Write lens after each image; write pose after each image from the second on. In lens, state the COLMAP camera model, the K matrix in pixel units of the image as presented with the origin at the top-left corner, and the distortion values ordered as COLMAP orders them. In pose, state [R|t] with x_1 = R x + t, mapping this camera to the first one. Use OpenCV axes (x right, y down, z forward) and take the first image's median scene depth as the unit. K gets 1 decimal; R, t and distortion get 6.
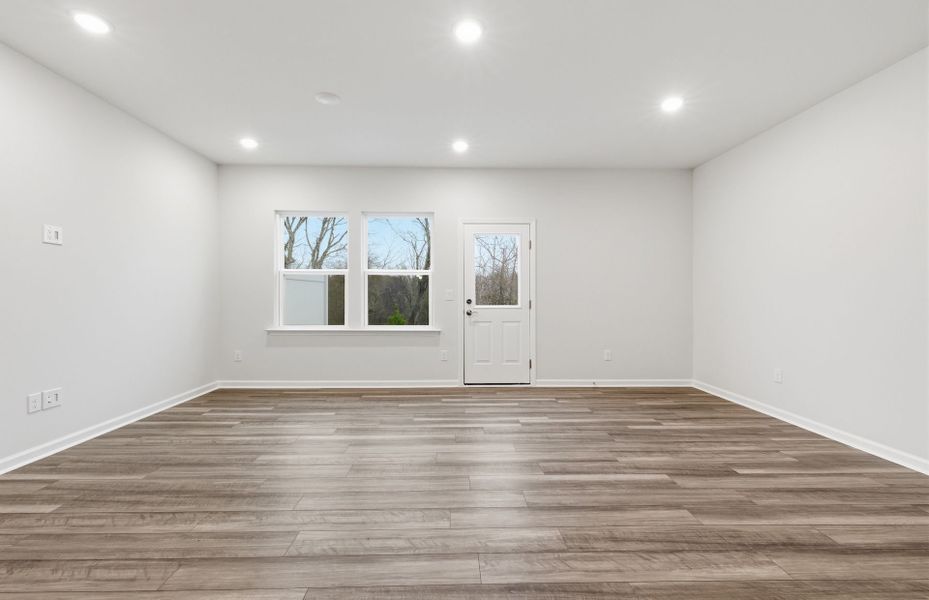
lens RADIAL K [[392.5, 0, 463.8], [0, 392.5, 298.0], [0, 0, 1]] dist [0.003372, 0.000121]
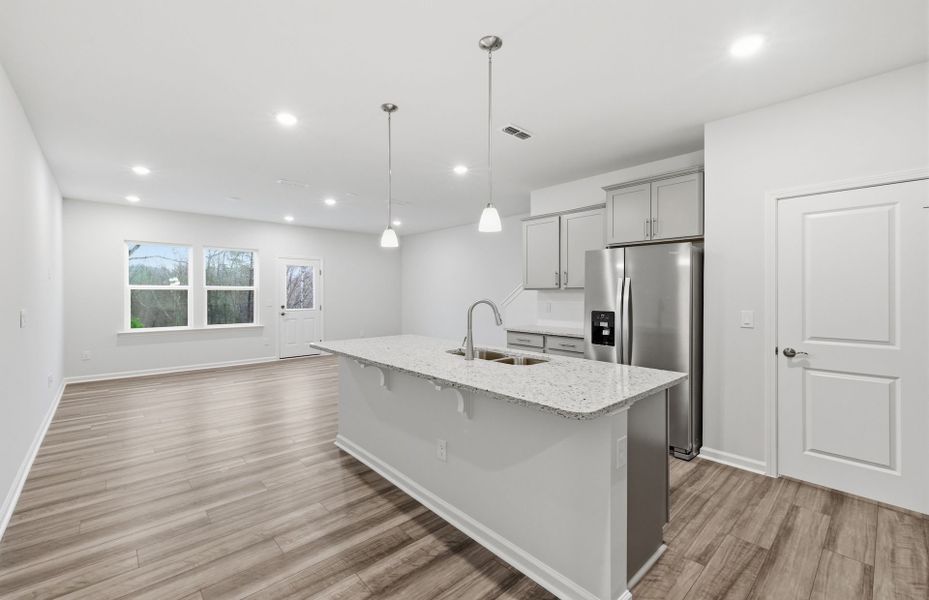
lens RADIAL K [[392.5, 0, 470.2], [0, 392.5, 297.8], [0, 0, 1]] dist [0.003372, 0.000121]
pose [[0.753062, -0.009429, 0.657883, -0.641286], [0.003057, 0.999937, 0.010832, -0.058004], [-0.657943, -0.006146, 0.753043, -0.979393]]
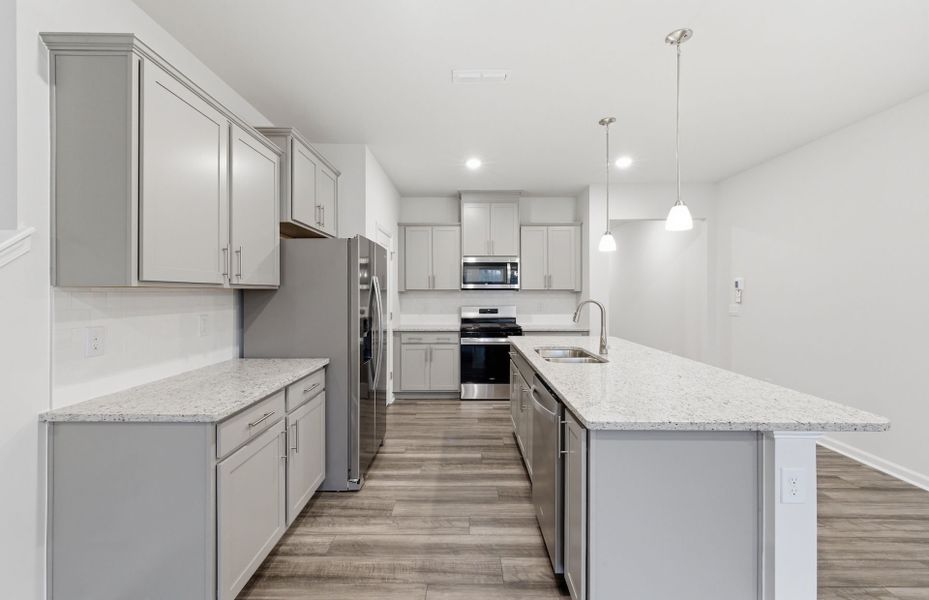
lens RADIAL K [[392.5, 0, 459.9], [0, 392.5, 293.2], [0, 0, 1]] dist [0.003372, 0.000121]
pose [[-0.998885, -0.000364, 0.047212, 0.072579], [0.000049, 0.999962, 0.008746, -0.067746], [-0.047213, 0.008738, -0.998847, 0.358972]]
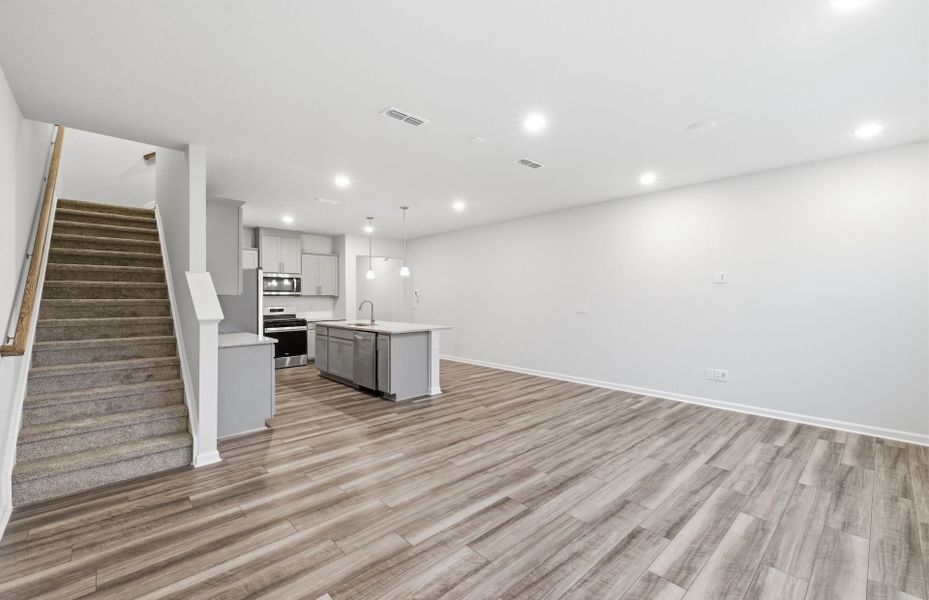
lens RADIAL K [[392.5, 0, 458.5], [0, 392.5, 296.5], [0, 0, 1]] dist [0.003372, 0.000121]
pose [[-0.763009, 0.002249, -0.646384, 0.699562], [0.000342, 0.999995, 0.003076, -0.069451], [0.646388, 0.002126, -0.763006, 1.212312]]
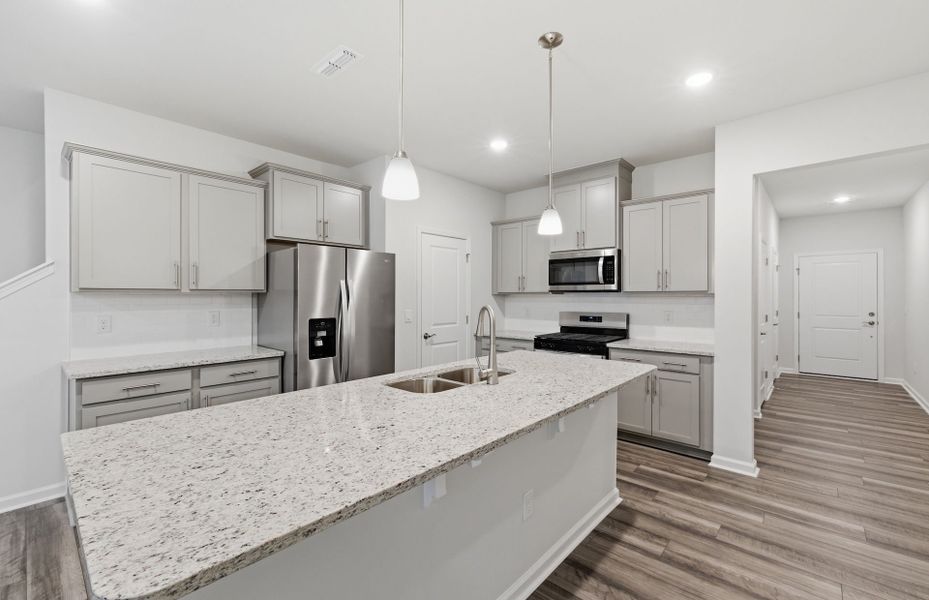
lens RADIAL K [[392.5, 0, 456.0], [0, 392.5, 294.7], [0, 0, 1]] dist [0.003372, 0.000121]
pose [[-0.717767, 0.001003, 0.696283, -0.526016], [0.004652, 0.999984, 0.003355, -0.065198], [-0.696268, 0.005647, -0.717760, -0.009450]]
